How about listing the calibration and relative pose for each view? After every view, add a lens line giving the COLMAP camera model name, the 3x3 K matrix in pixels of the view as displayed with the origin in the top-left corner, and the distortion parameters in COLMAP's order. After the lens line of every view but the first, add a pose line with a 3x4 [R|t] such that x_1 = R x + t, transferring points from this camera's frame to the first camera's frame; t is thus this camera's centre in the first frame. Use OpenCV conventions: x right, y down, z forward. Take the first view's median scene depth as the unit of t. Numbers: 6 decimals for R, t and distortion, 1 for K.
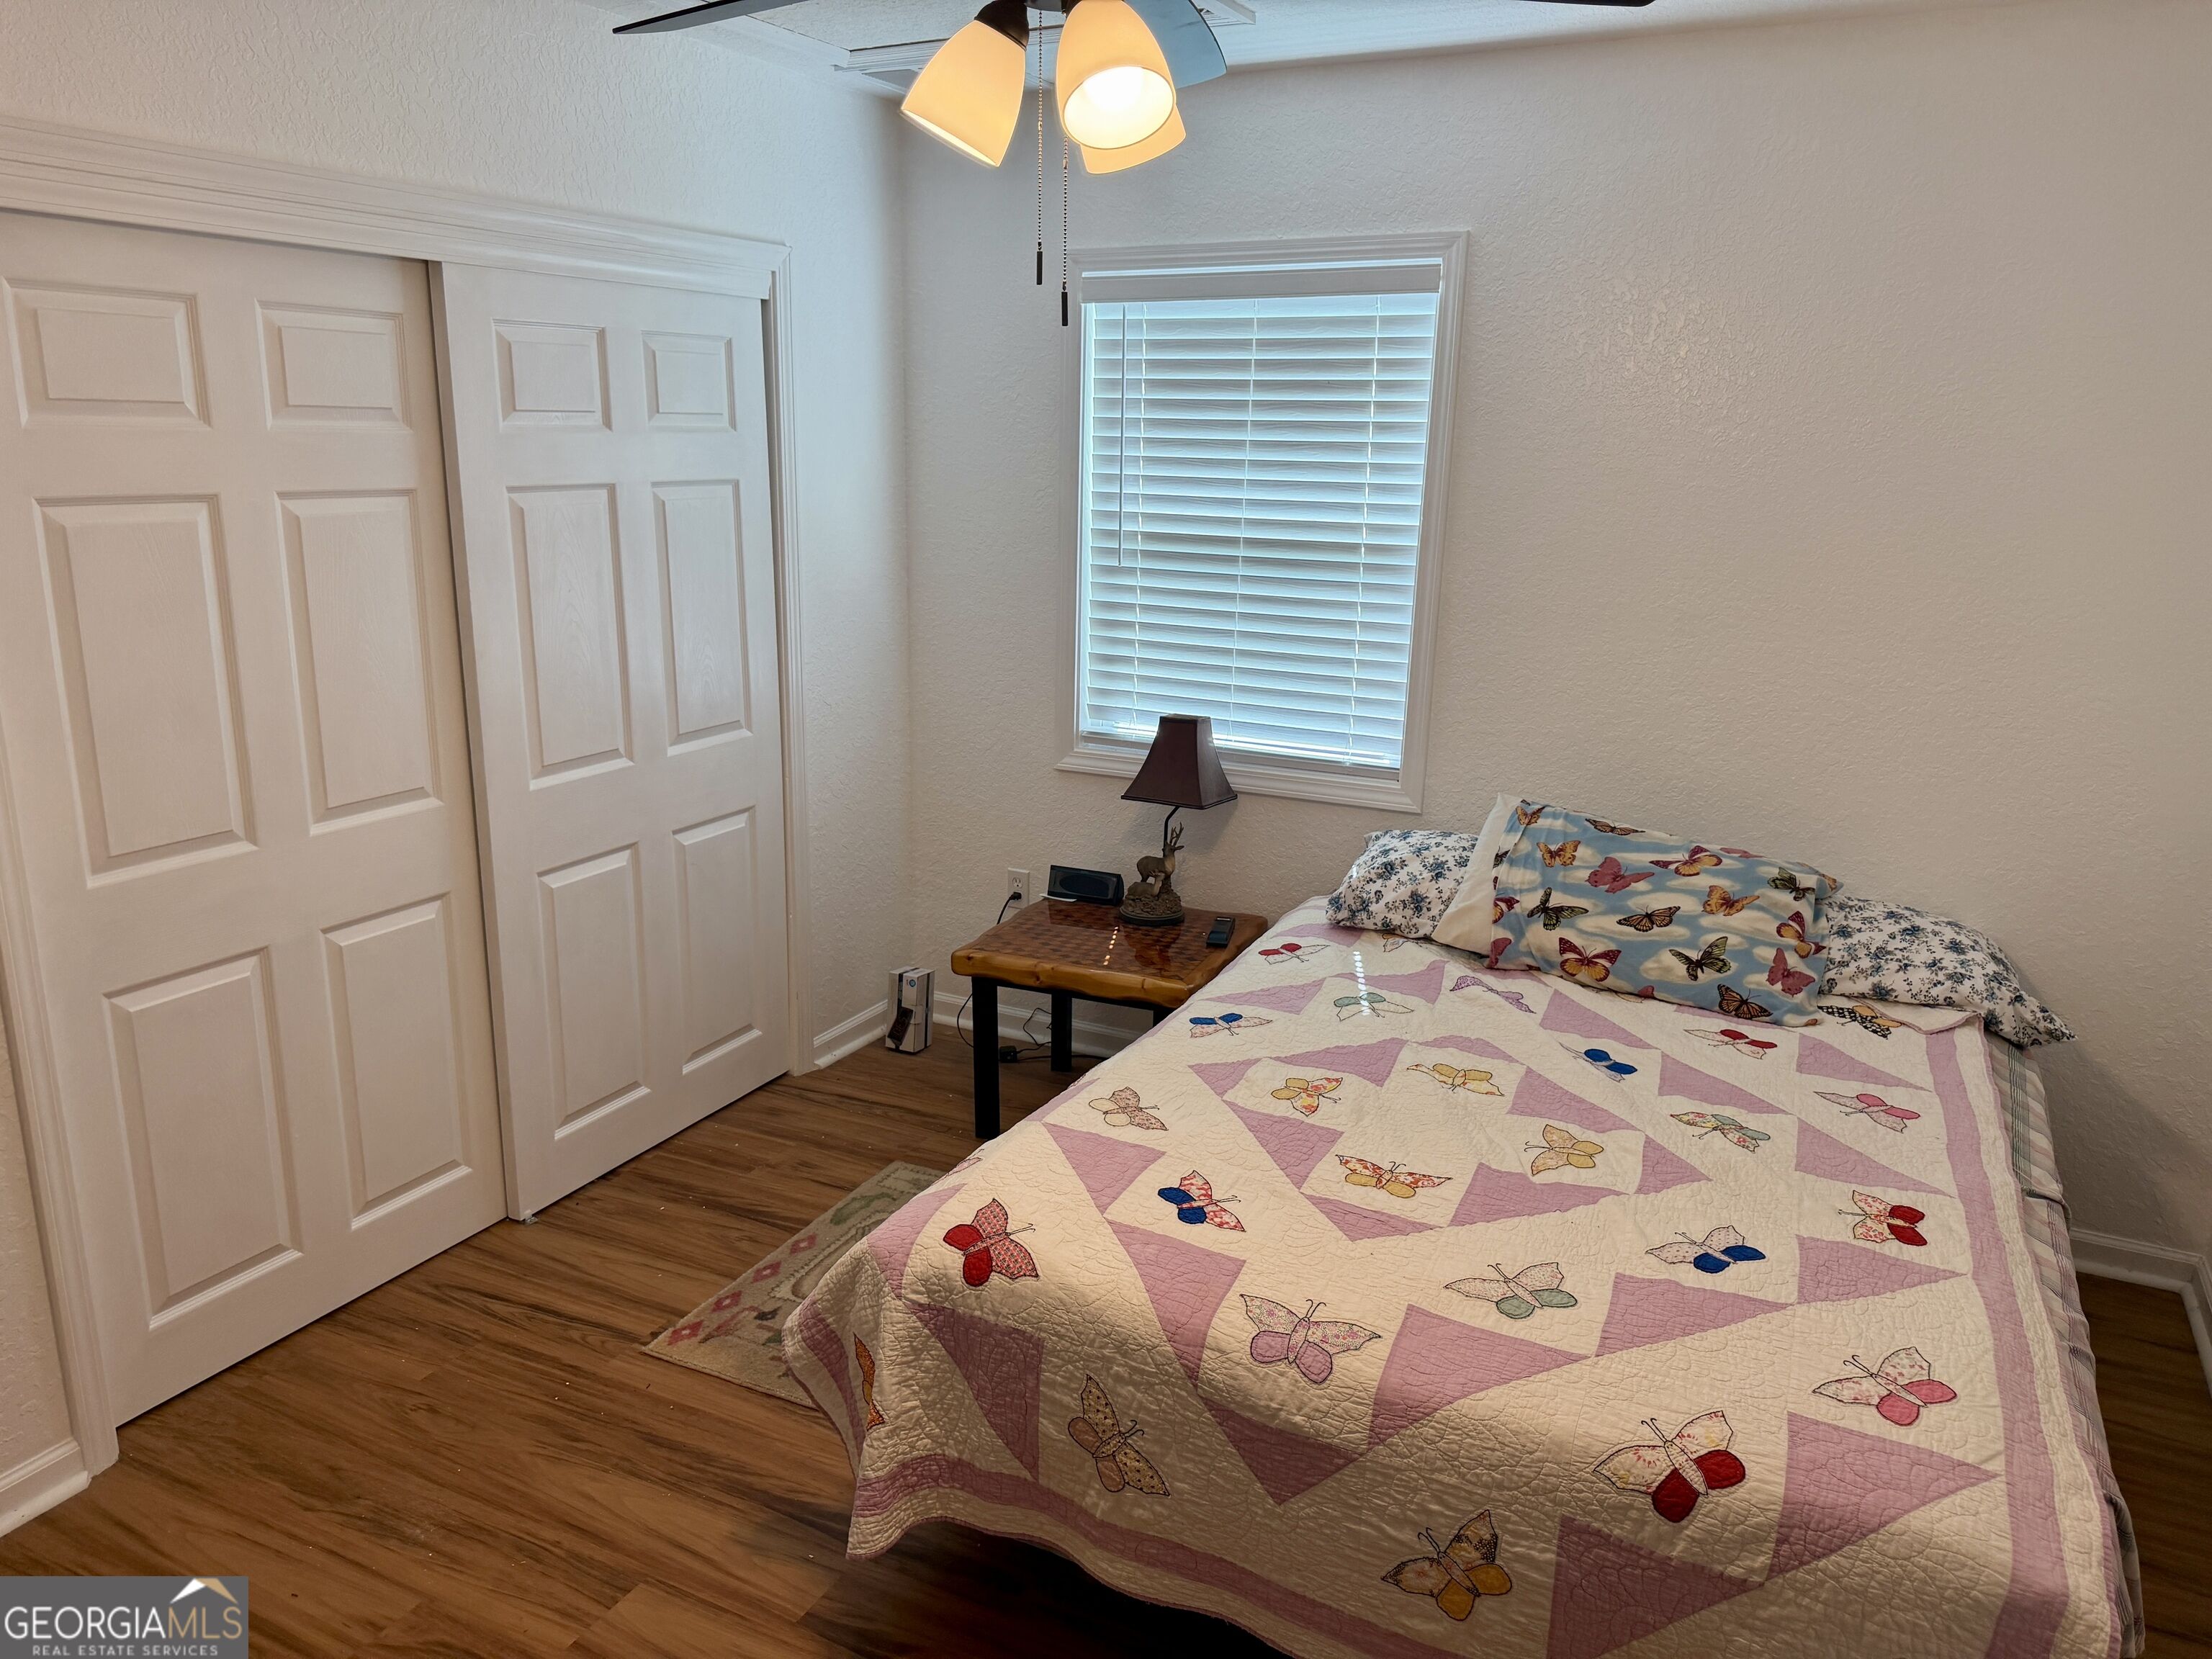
lens RADIAL K [[1567.6, 0, 1109.7], [0, 1567.6, 837.8], [0, 0, 1]] dist [0.058094, -0.045886]
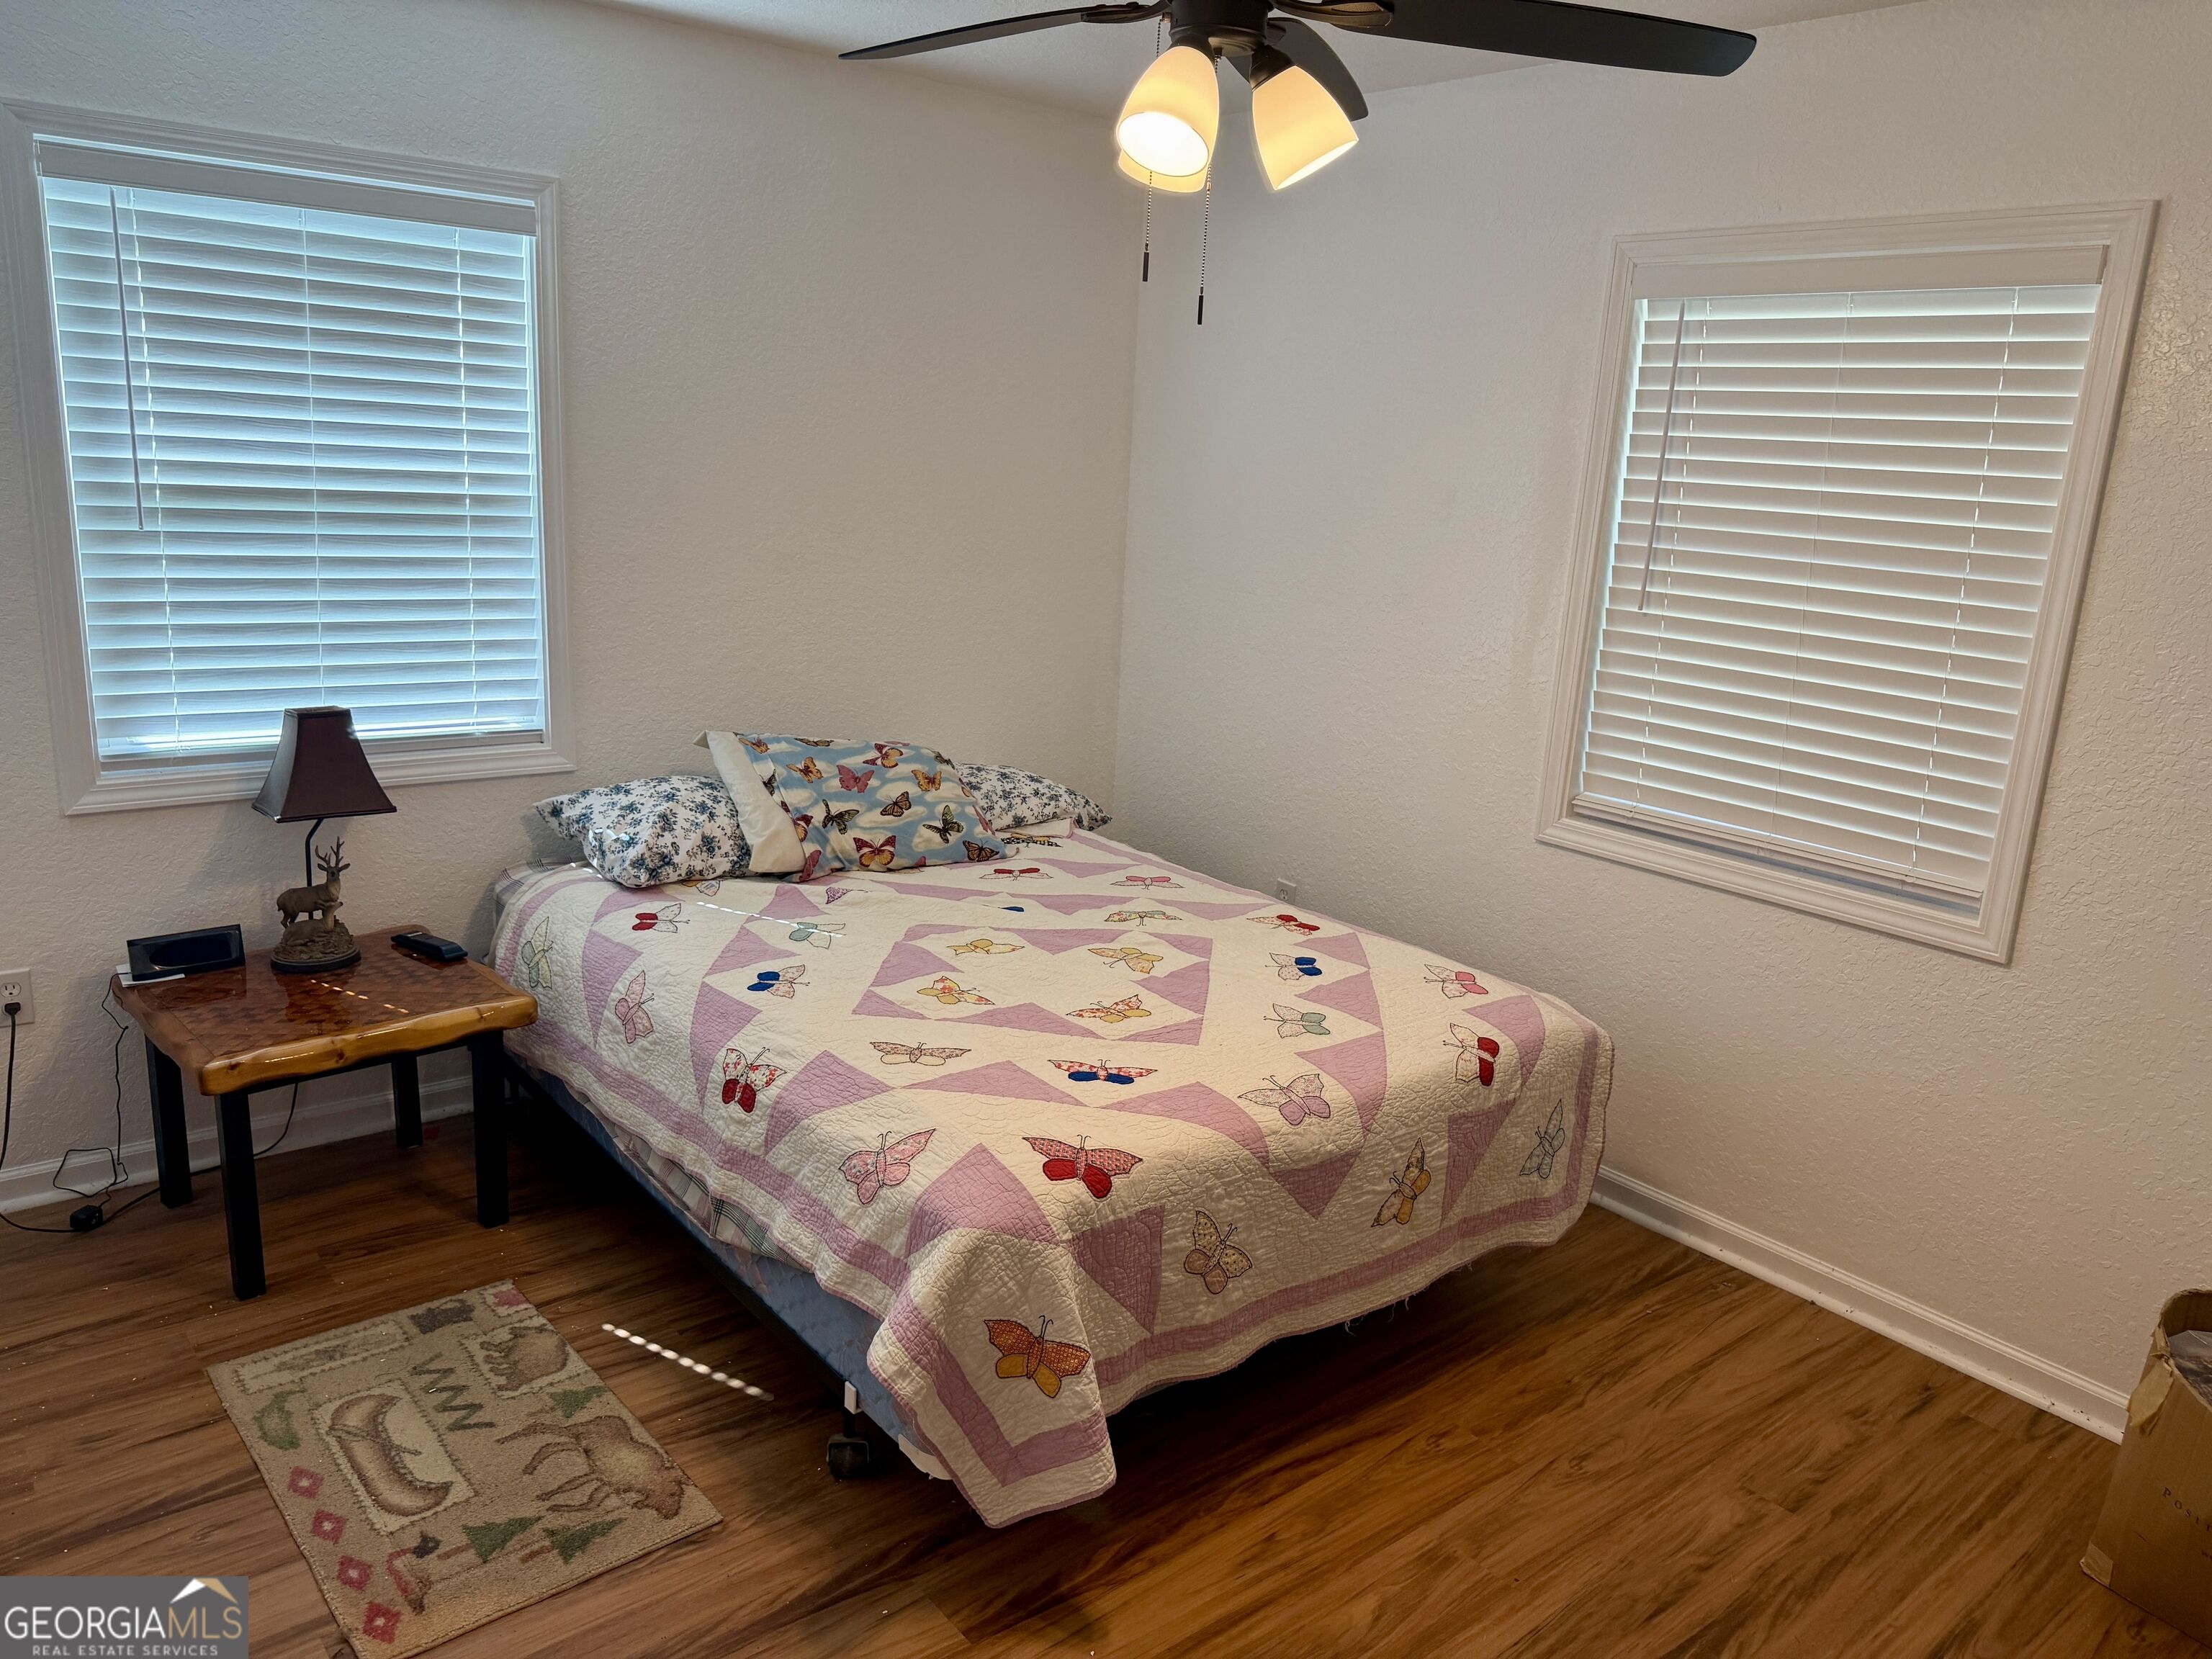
lens RADIAL K [[1567.6, 0, 1126.4], [0, 1567.6, 817.2], [0, 0, 1]] dist [0.058094, -0.045886]
pose [[0.398544, -0.207381, 0.893396, -0.677540], [0.179231, 0.972930, 0.145888, -0.085470], [-0.899466, 0.101981, 0.424925, 0.338652]]
